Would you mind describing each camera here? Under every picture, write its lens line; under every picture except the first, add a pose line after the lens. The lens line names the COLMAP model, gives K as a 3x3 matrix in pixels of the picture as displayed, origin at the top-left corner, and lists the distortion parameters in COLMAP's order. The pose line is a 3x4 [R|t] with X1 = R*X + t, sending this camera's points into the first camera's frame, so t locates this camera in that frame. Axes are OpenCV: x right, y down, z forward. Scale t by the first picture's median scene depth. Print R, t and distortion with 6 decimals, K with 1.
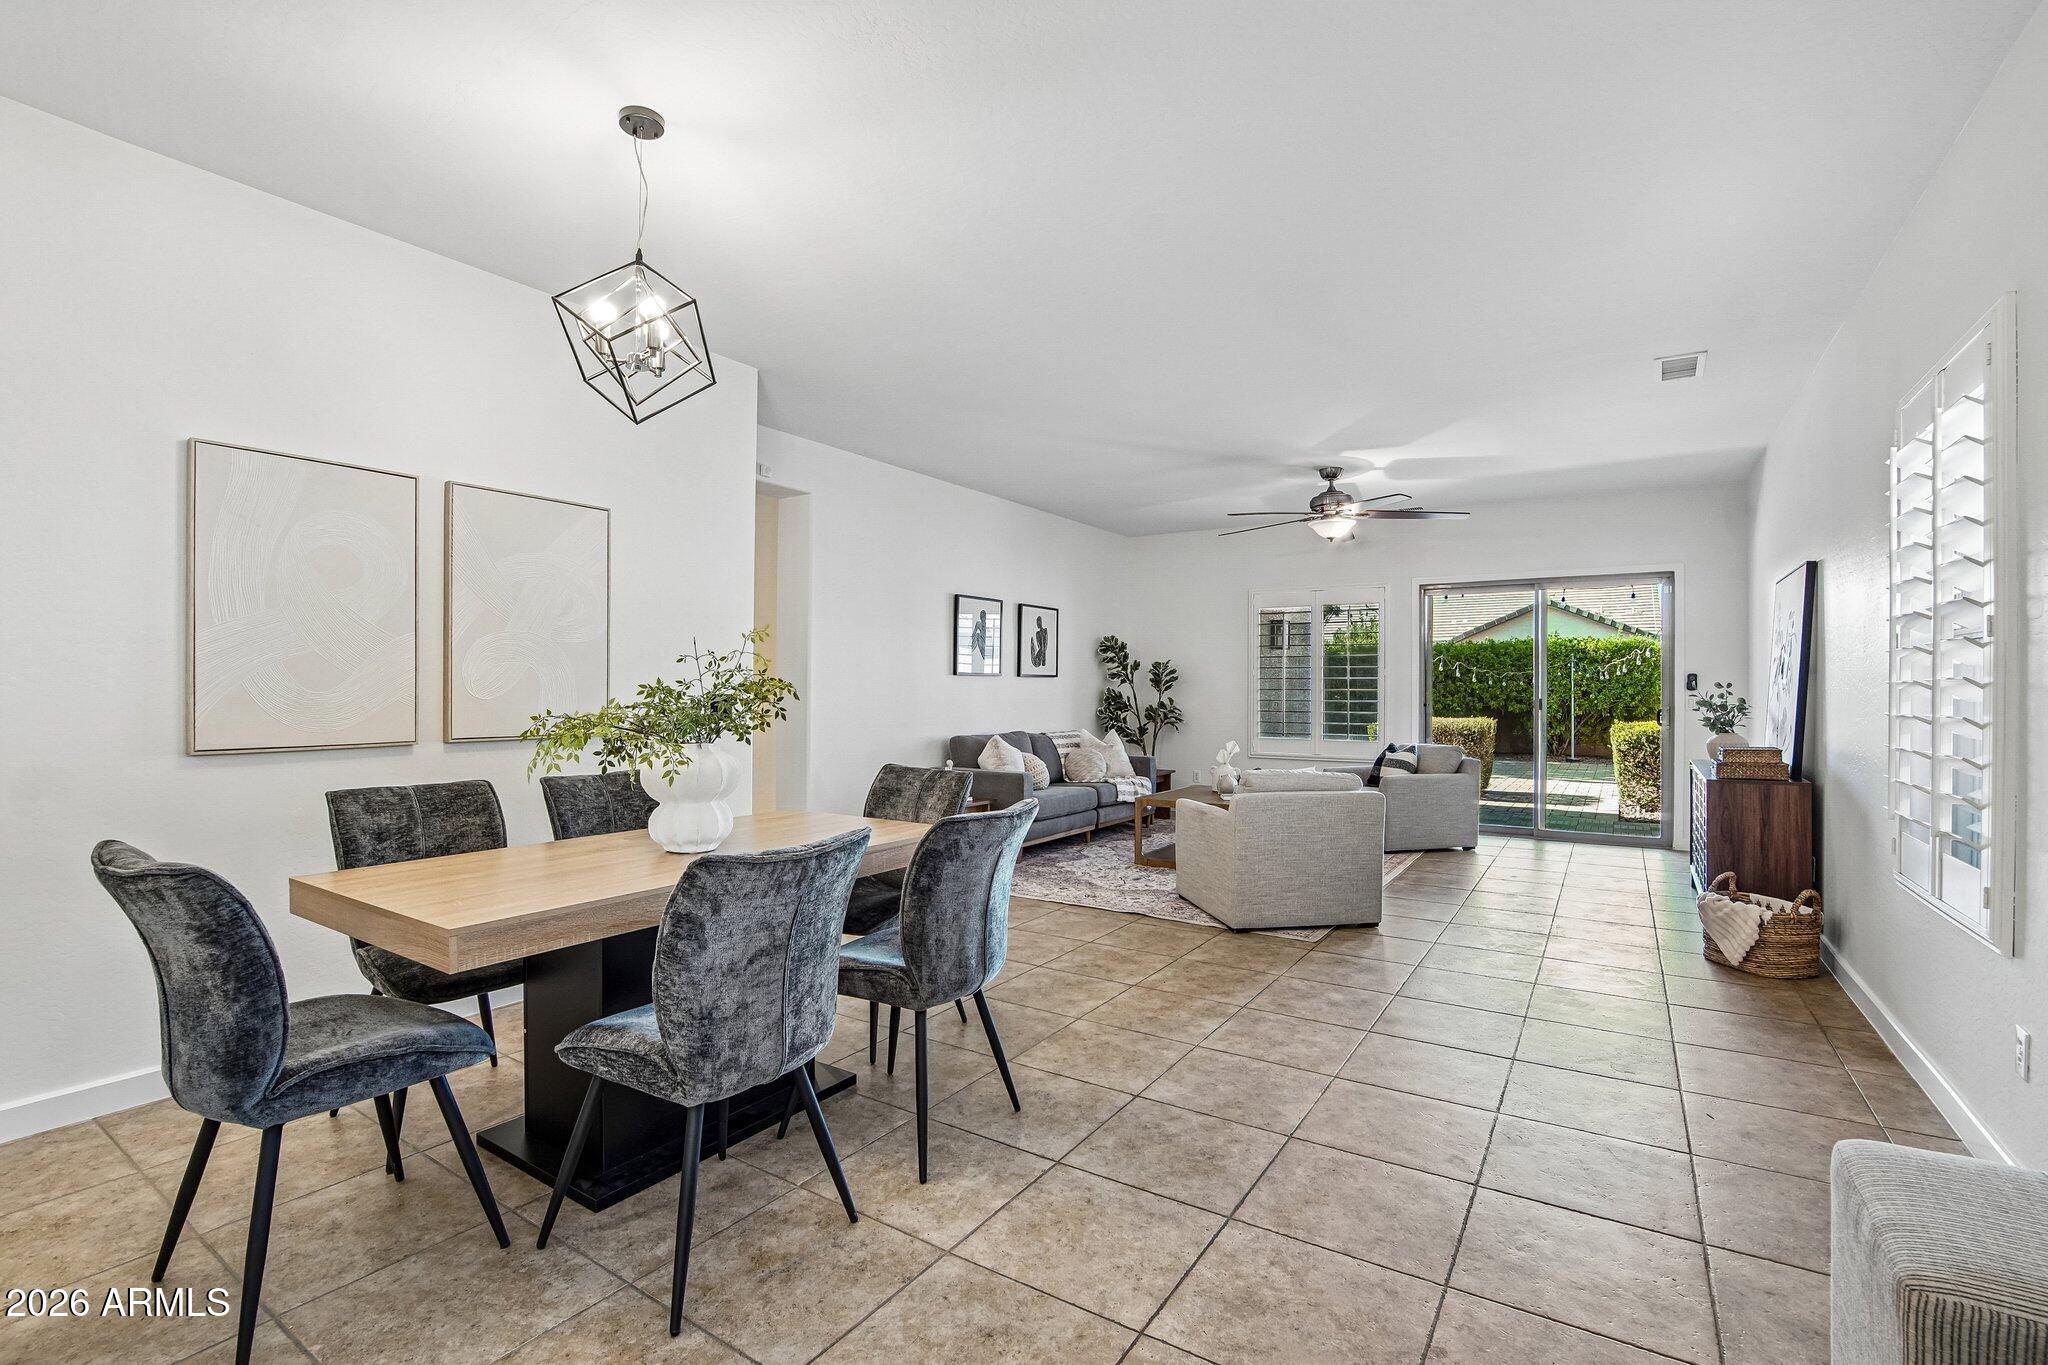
lens RADIAL K [[938.3, 0, 1024.8], [0, 938.3, 691.0], [0, 0, 1]] dist [-0.019413, -0.000008]
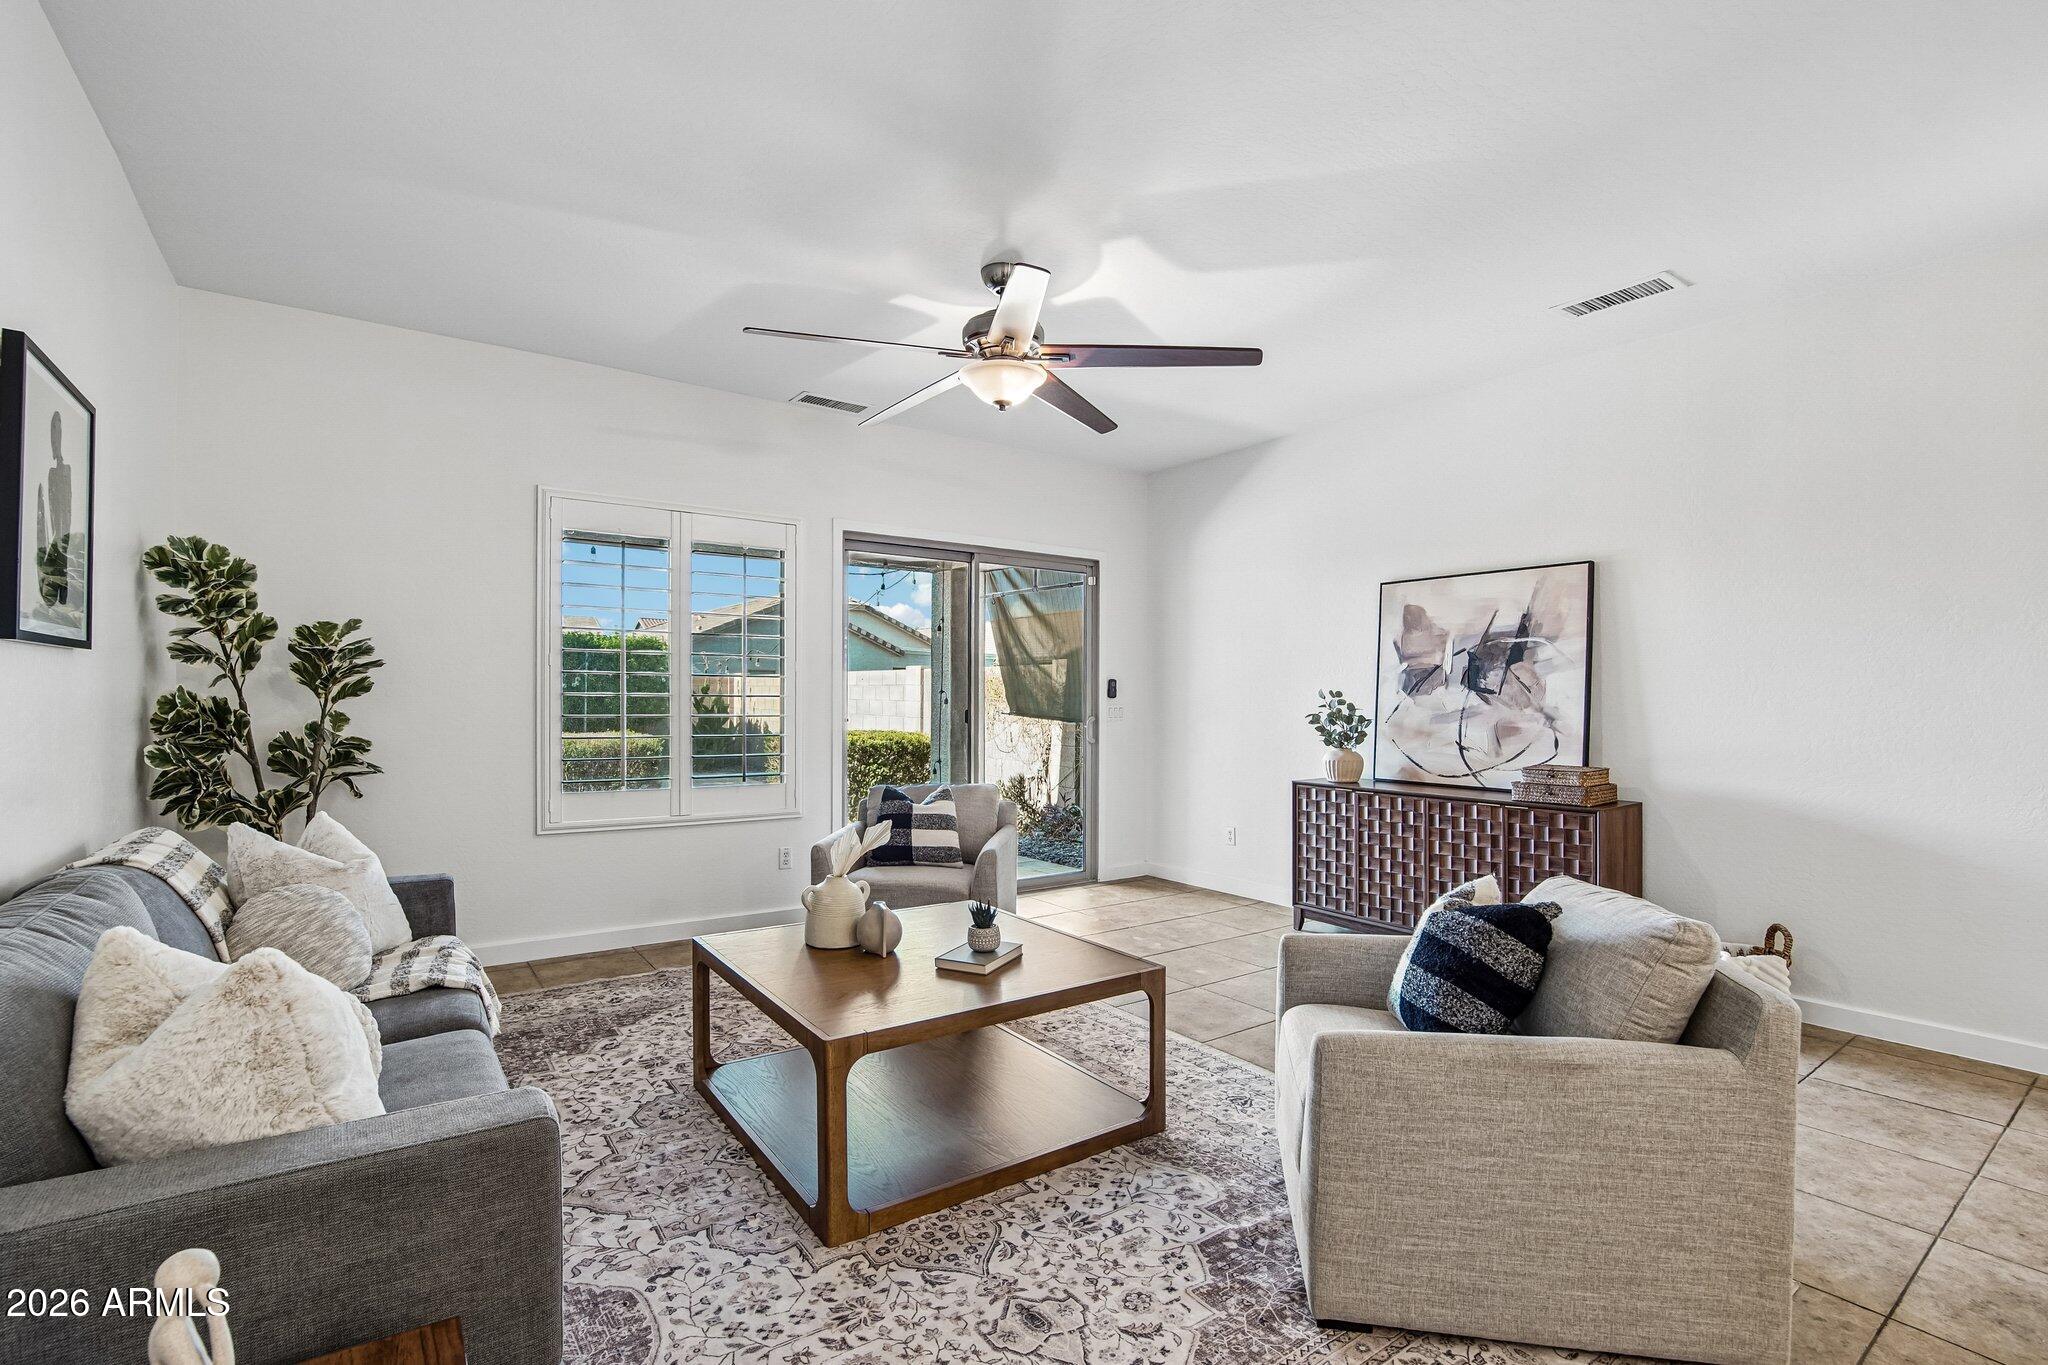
lens RADIAL K [[926.3, 0, 1016.4], [0, 926.3, 688.6], [0, 0, 1]] dist [-0.034621, 0.001325]
pose [[0.373830, 0.009664, 0.927447, -0.114803], [-0.003692, 0.999953, -0.008932, -0.001178], [-0.927490, -0.000085, 0.373849, 0.652456]]
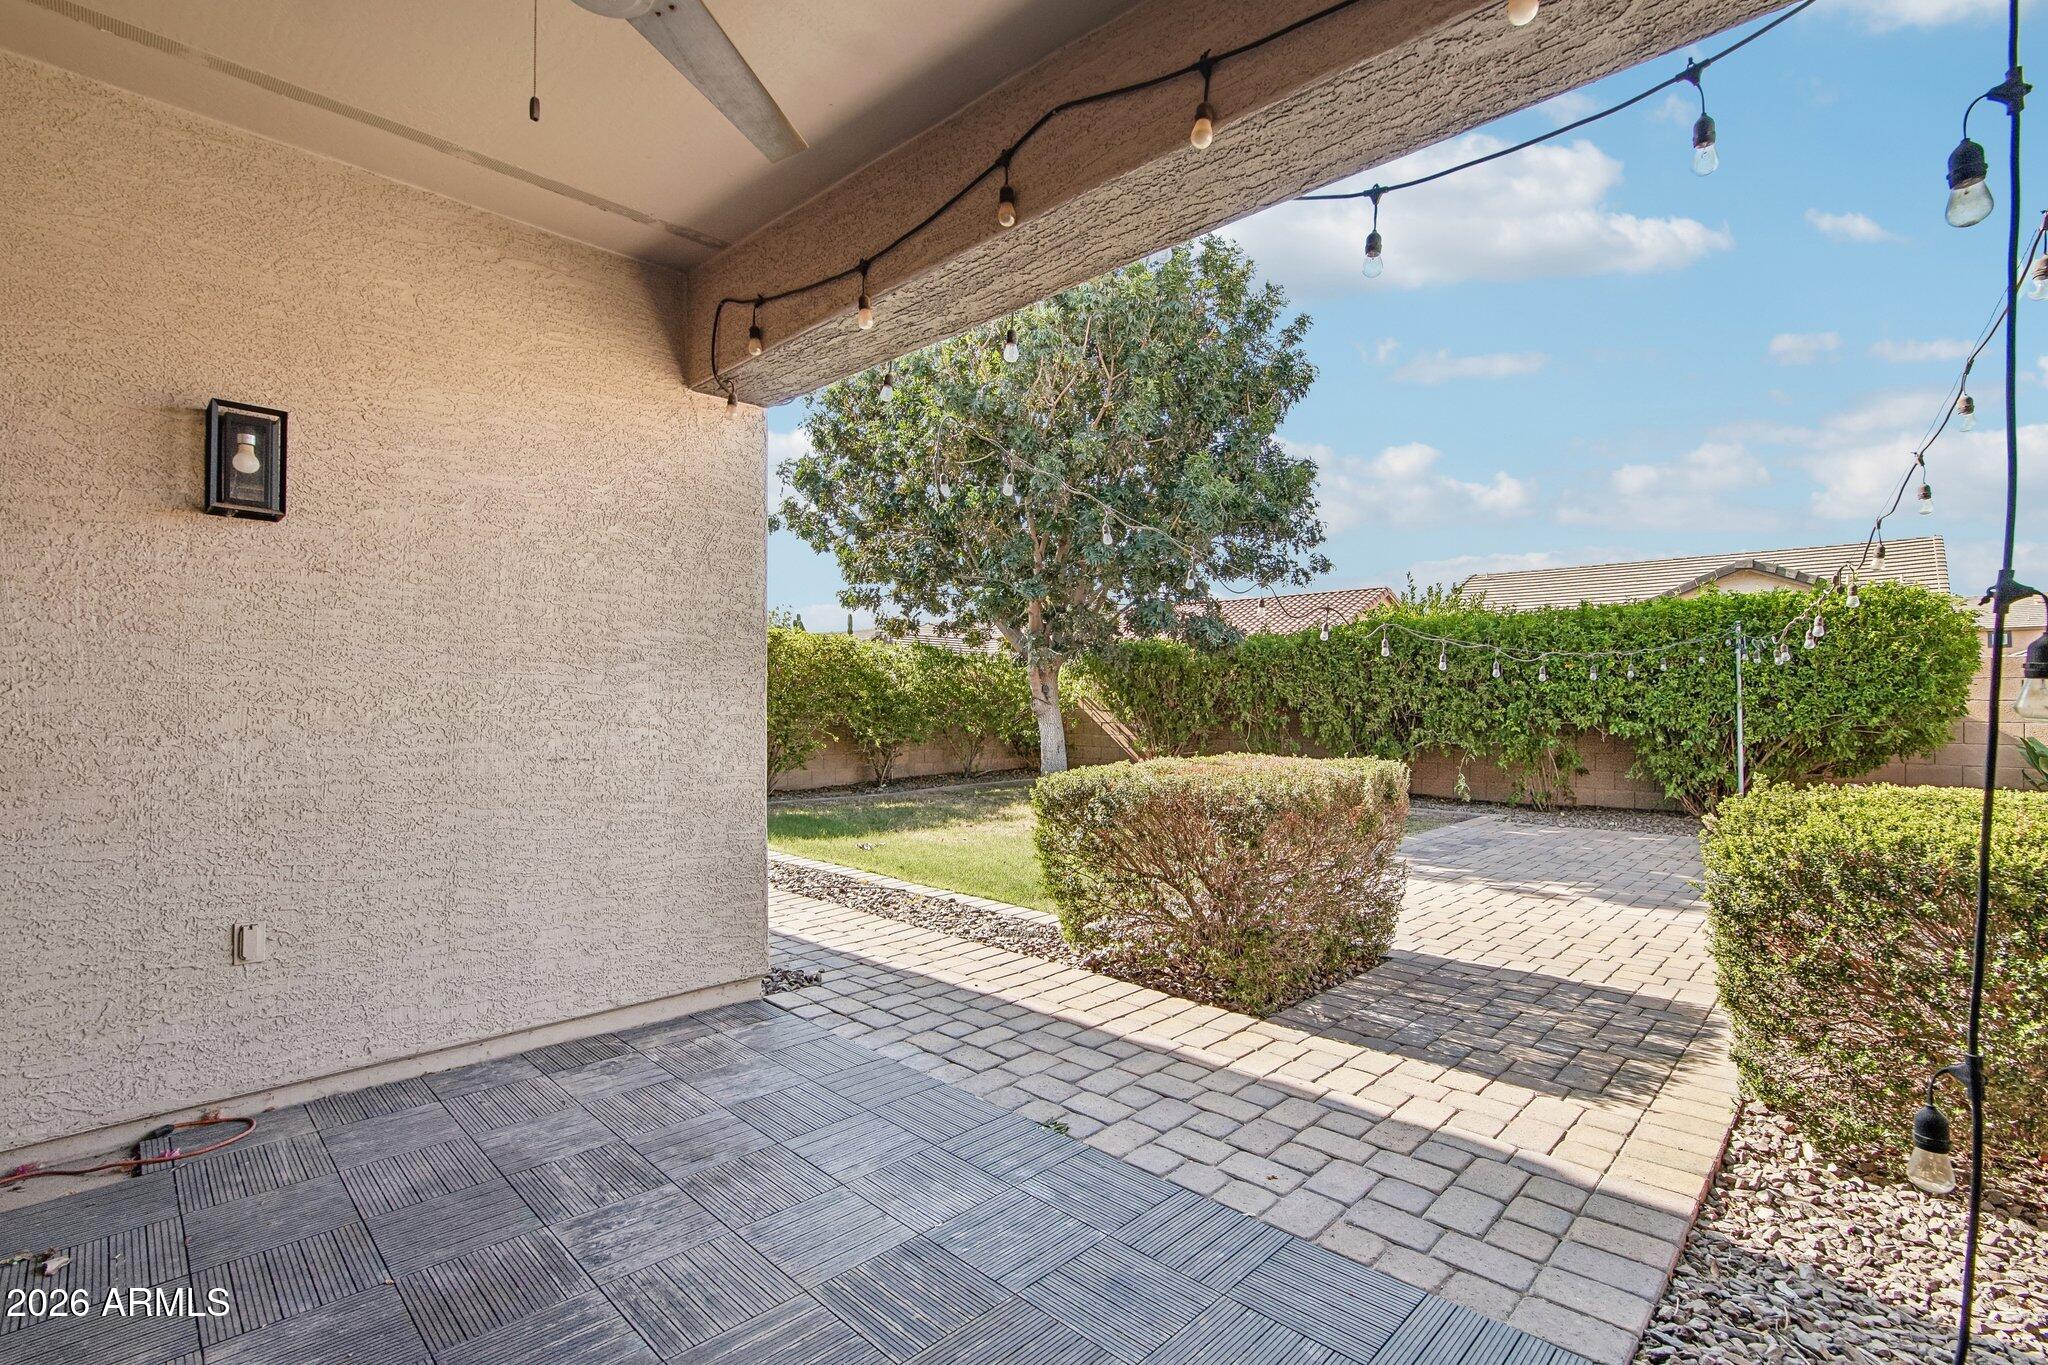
lens RADIAL K [[926.3, 0, 1016.4], [0, 926.3, 688.6], [0, 0, 1]] dist [-0.034621, 0.001325]
pose [[0.977691, -0.000648, -0.210049, 0.651351], [-0.002918, 0.999857, -0.016669, 0.011433], [0.210029, 0.016910, 0.977549, 0.932868]]
